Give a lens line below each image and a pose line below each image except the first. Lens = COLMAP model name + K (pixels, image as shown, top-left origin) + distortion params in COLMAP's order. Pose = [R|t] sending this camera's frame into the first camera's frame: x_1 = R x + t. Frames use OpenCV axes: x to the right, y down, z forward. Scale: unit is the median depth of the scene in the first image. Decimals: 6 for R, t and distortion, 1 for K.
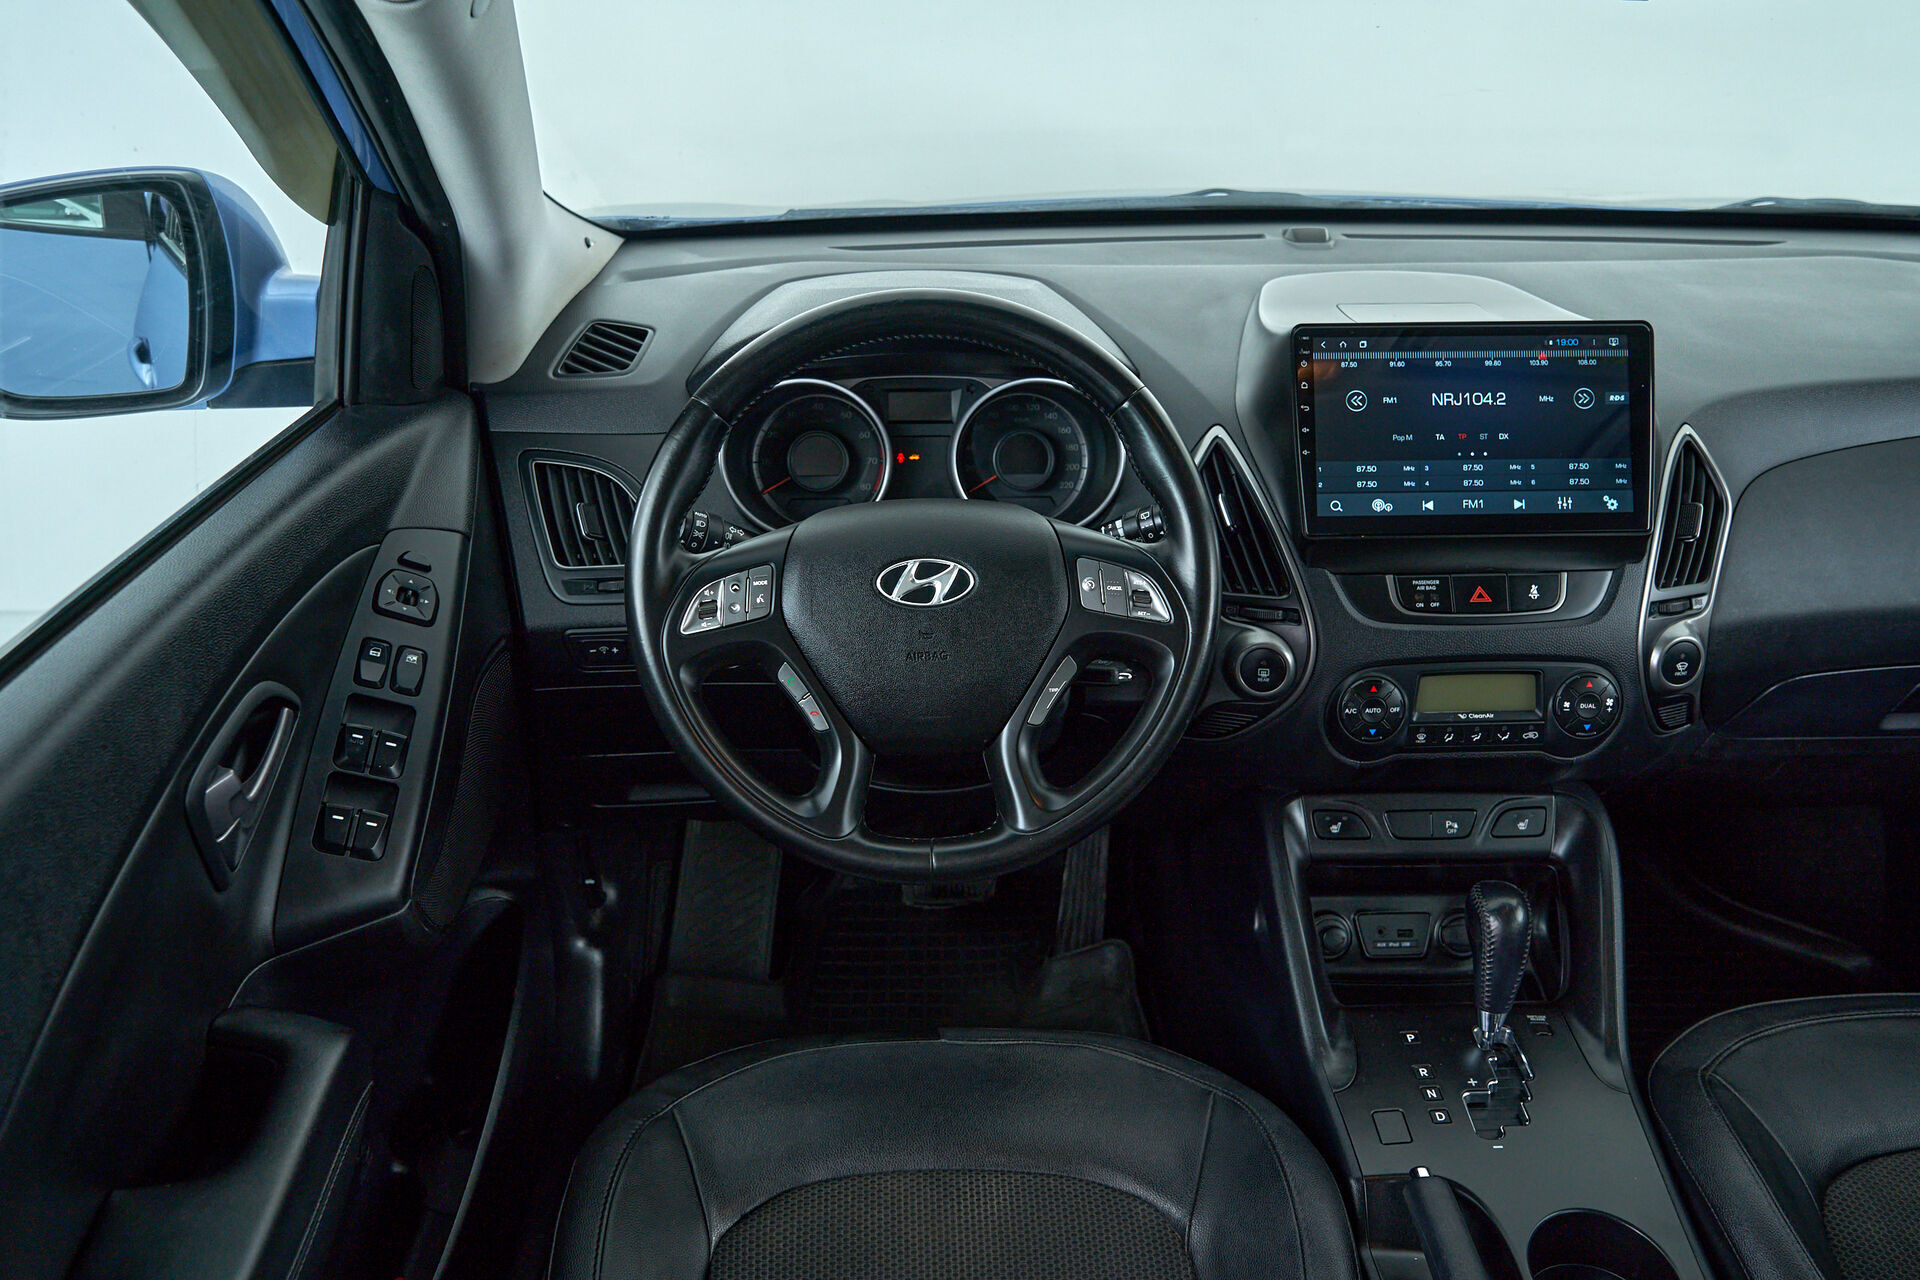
lens RADIAL K [[1578.6, 0, 963.6], [0, 1578.6, 652.1], [0, 0, 1]] dist [0.000343, -0.002219]
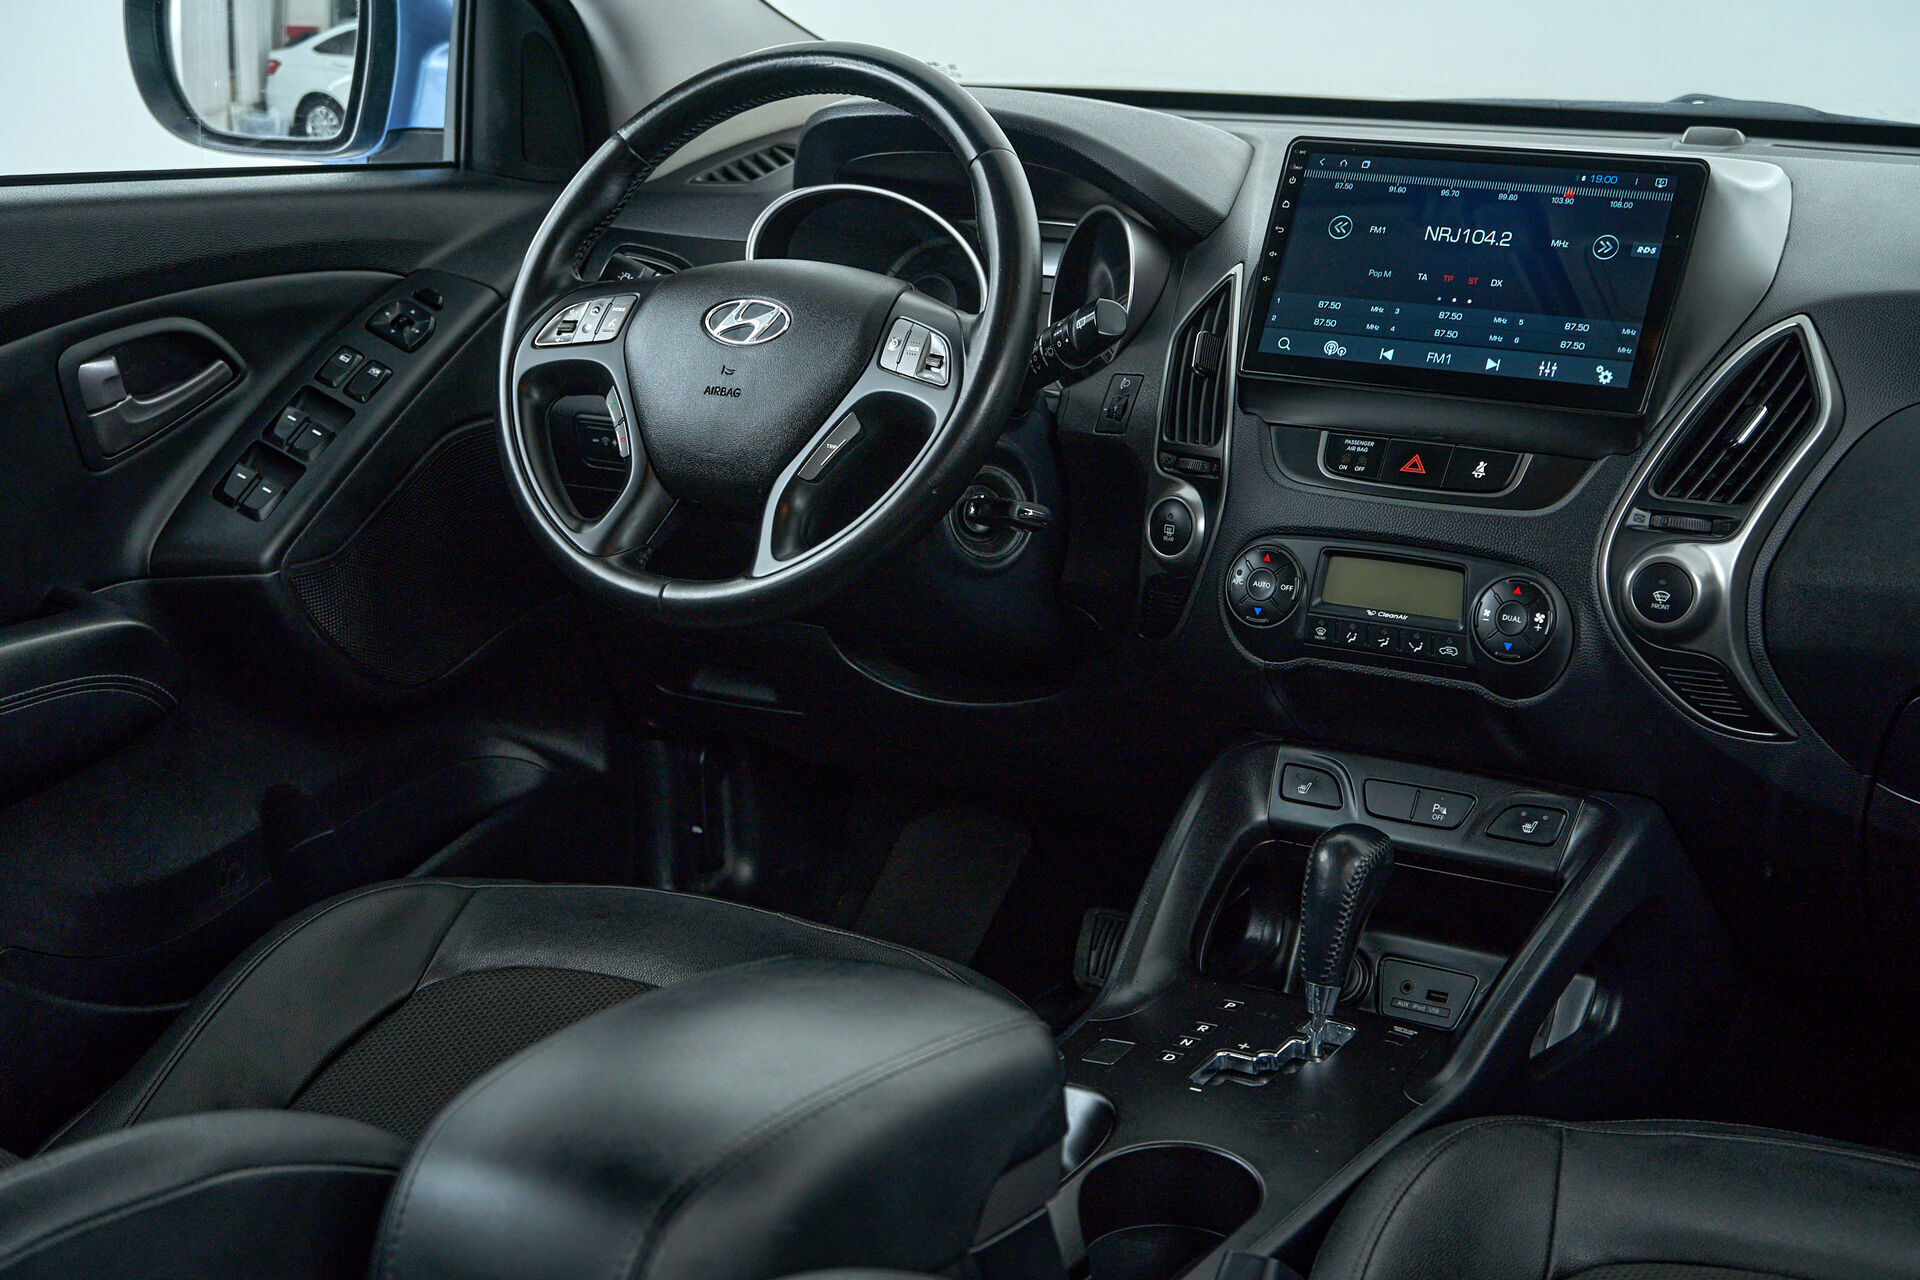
lens RADIAL K [[3159.9, 0, 956.9], [0, 3159.9, 641.5], [0, 0, 1]] dist [0.001970, 0.000000]
pose [[0.820355, 0.141819, -0.553990, 1.032896], [-0.260679, 0.954993, -0.141544, 0.335079], [0.508983, 0.260530, 0.820403, -0.404813]]
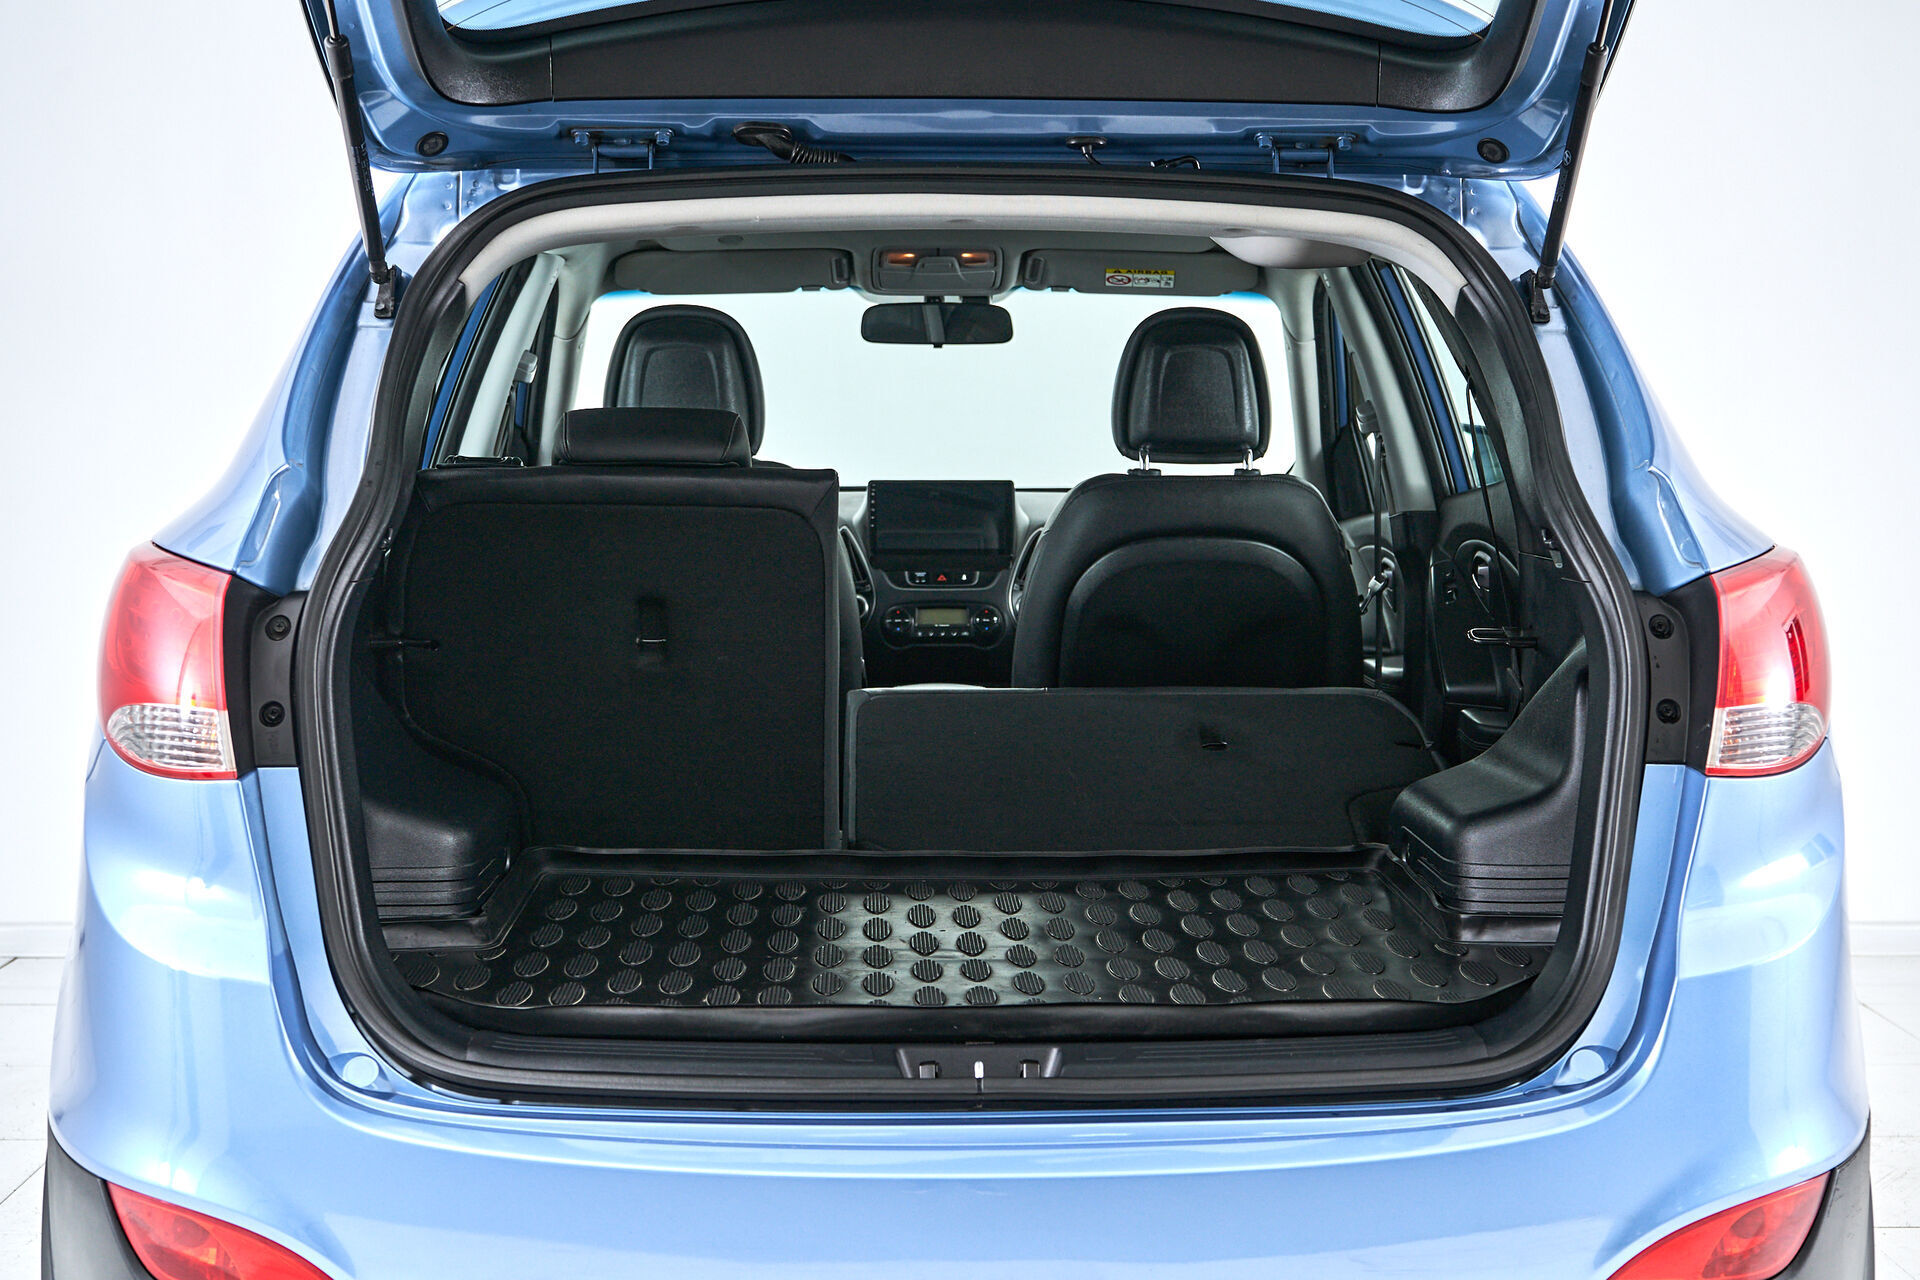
lens RADIAL K [[2751.1, 0, 961.6], [0, 2751.1, 642.1], [0, 0, 1]] dist [-0.110953, 0.000000]
pose [[0.999862, -0.002692, -0.016367, 0.427067], [-0.003839, 0.922375, -0.386277, 1.715943], [0.016136, 0.386286, 0.922238, -2.925769]]
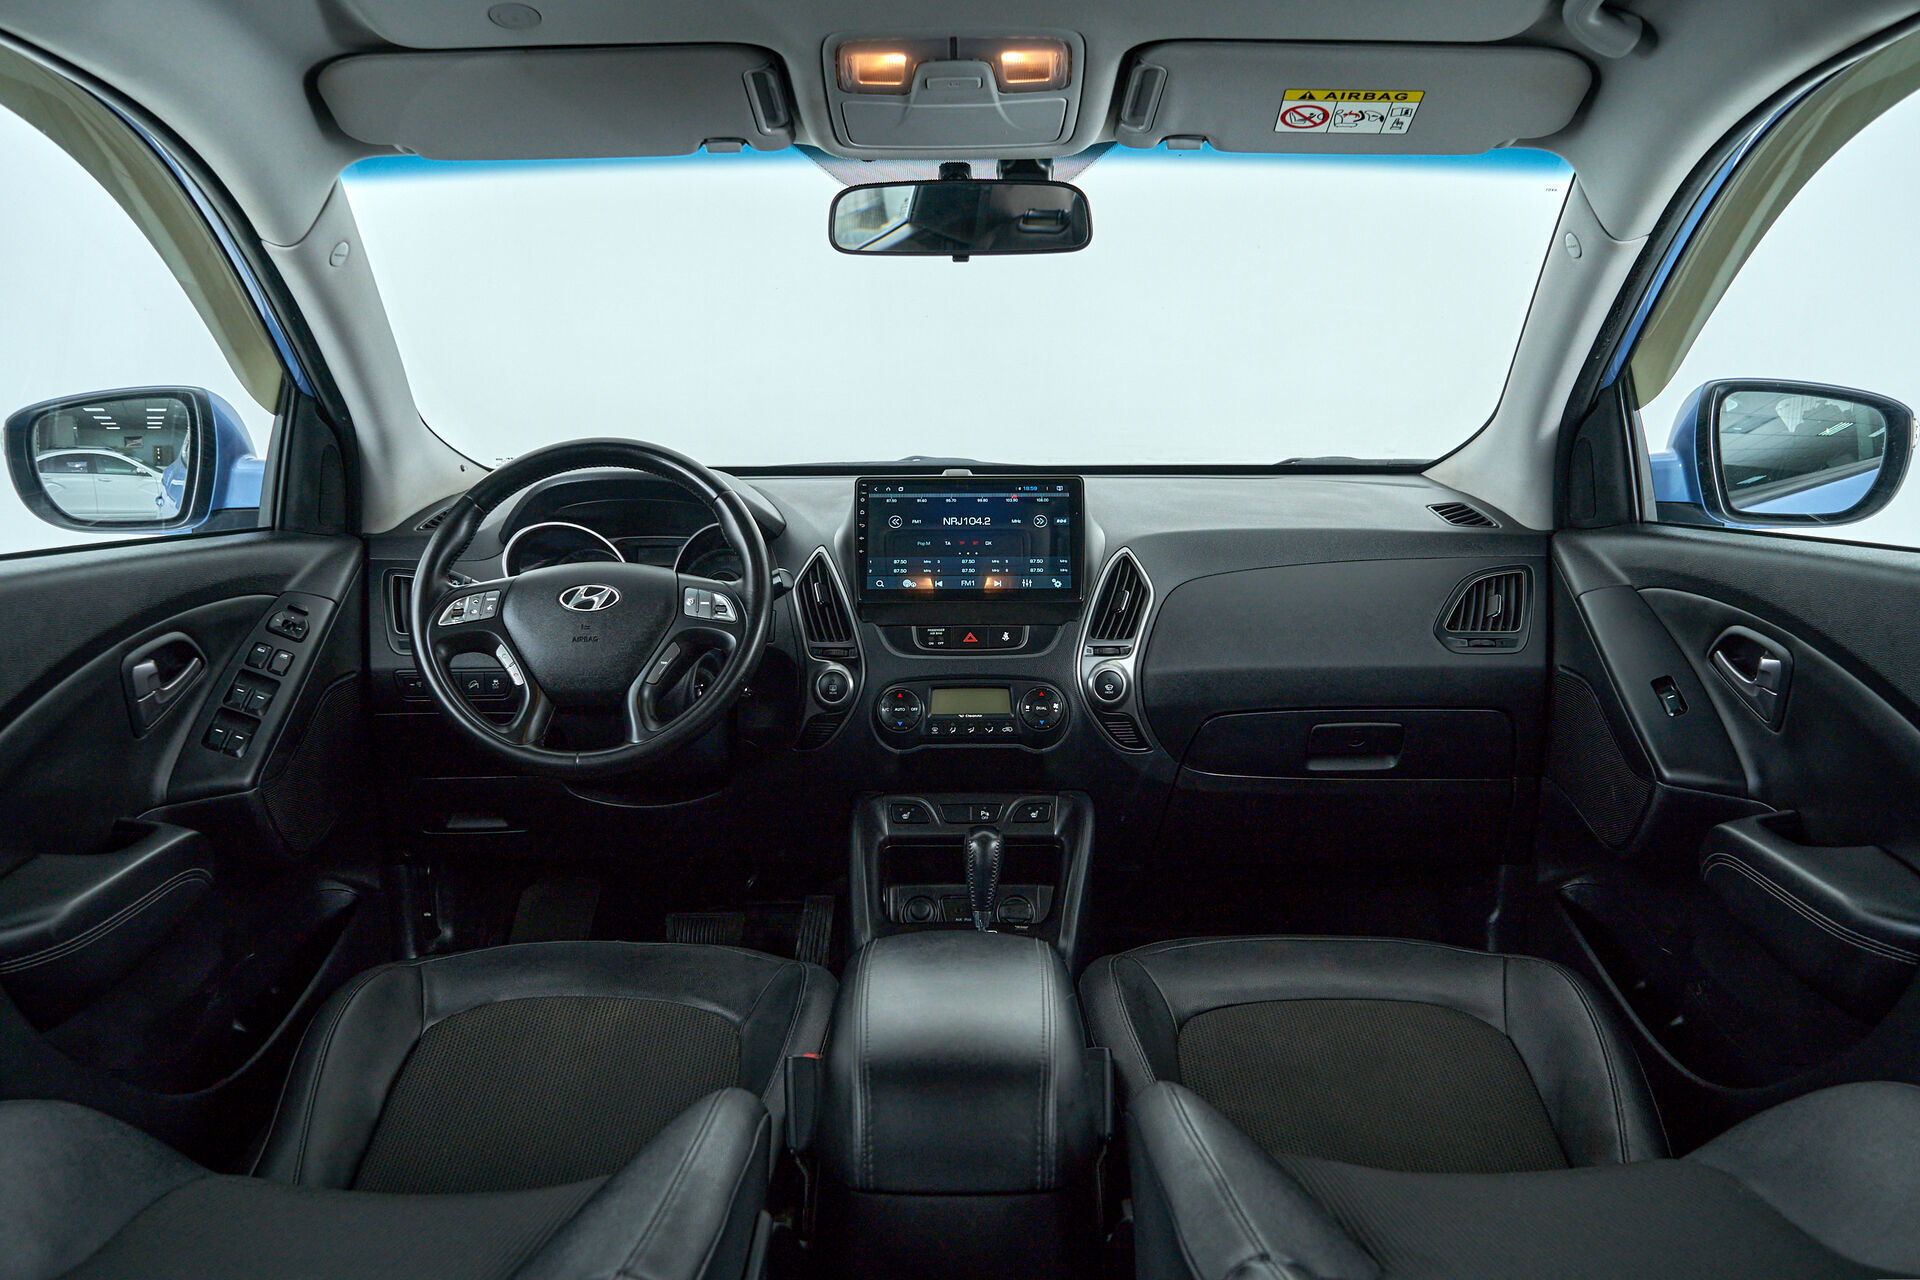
lens RADIAL K [[1578.6, 0, 959.9], [0, 1578.6, 635.0], [0, 0, 1]] dist [0.000343, -0.002219]
pose [[0.999008, 0.000262, -0.044530, 0.385280], [-0.013428, 0.955210, -0.295624, 0.420145], [0.042458, 0.295928, 0.954266, -0.483974]]
